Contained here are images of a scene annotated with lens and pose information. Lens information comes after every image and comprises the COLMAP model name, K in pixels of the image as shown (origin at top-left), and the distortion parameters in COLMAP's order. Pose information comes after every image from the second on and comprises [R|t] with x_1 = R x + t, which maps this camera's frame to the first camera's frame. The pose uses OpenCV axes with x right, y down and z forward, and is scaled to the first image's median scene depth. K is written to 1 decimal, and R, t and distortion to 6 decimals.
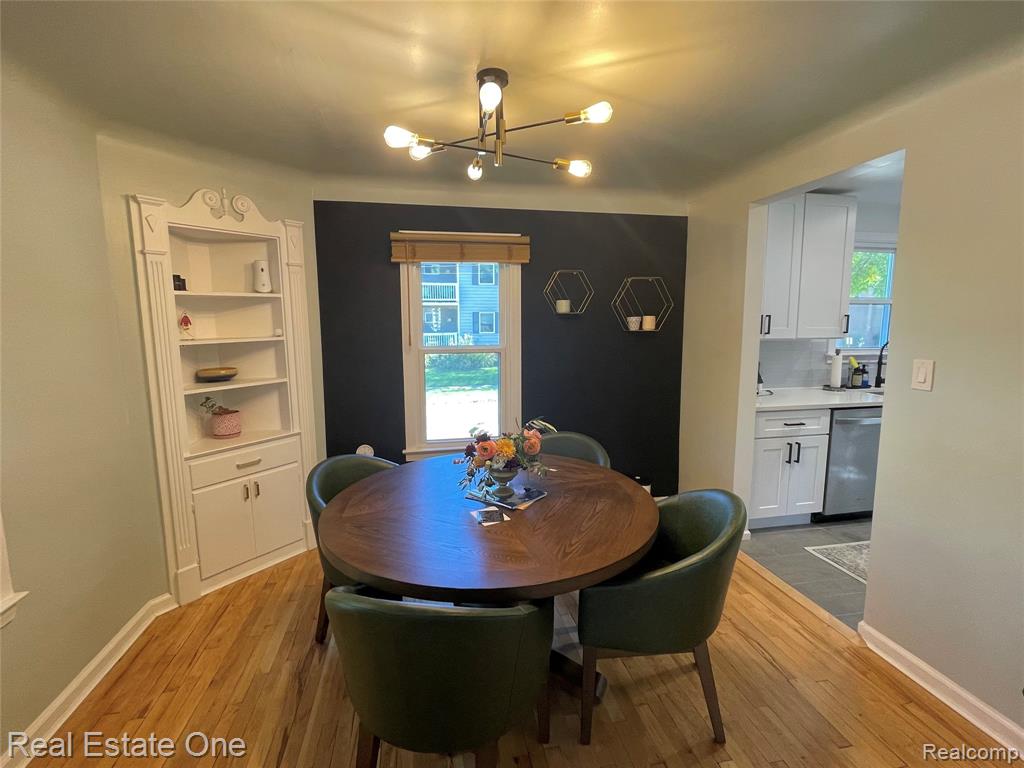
lens RADIAL K [[481.1, 0, 510.8], [0, 481.1, 386.7], [0, 0, 1]] dist [0.003184, -0.000510]
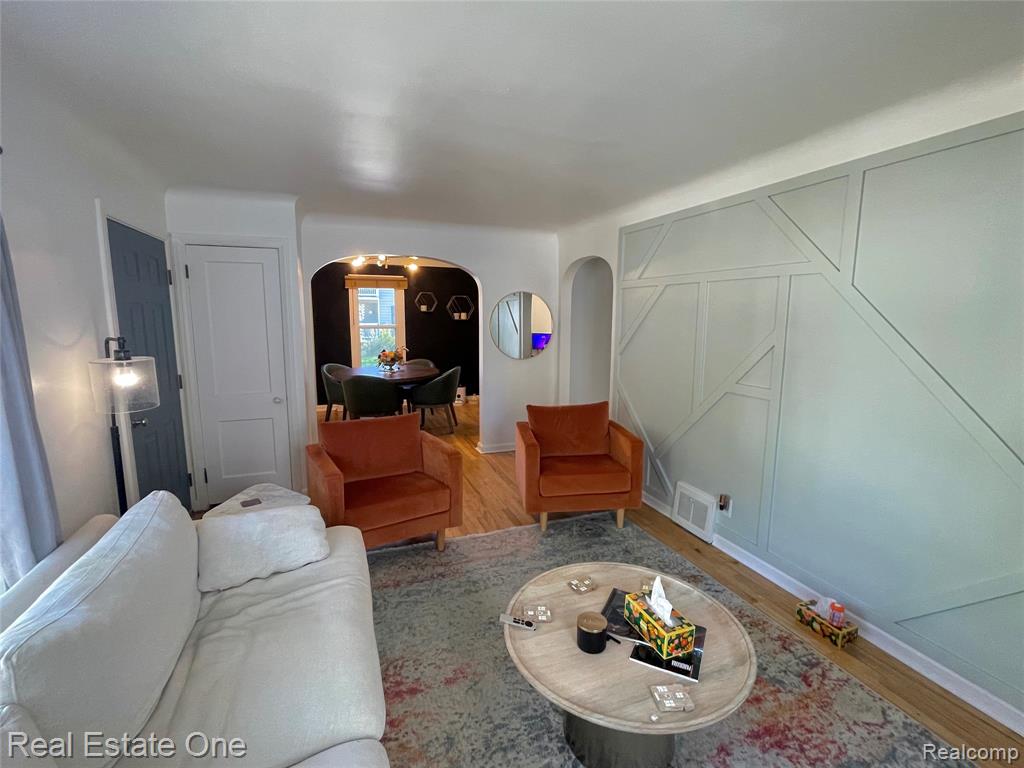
lens RADIAL K [[467.0, 0, 516.4], [0, 467.0, 384.6], [0, 0, 1]] dist [0.002557, -0.000018]
pose [[0.984856, -0.015225, 0.172703, 0.153104], [0.012995, 0.999817, 0.014033, 0.166103], [-0.172886, -0.011576, 0.984874, -1.241733]]
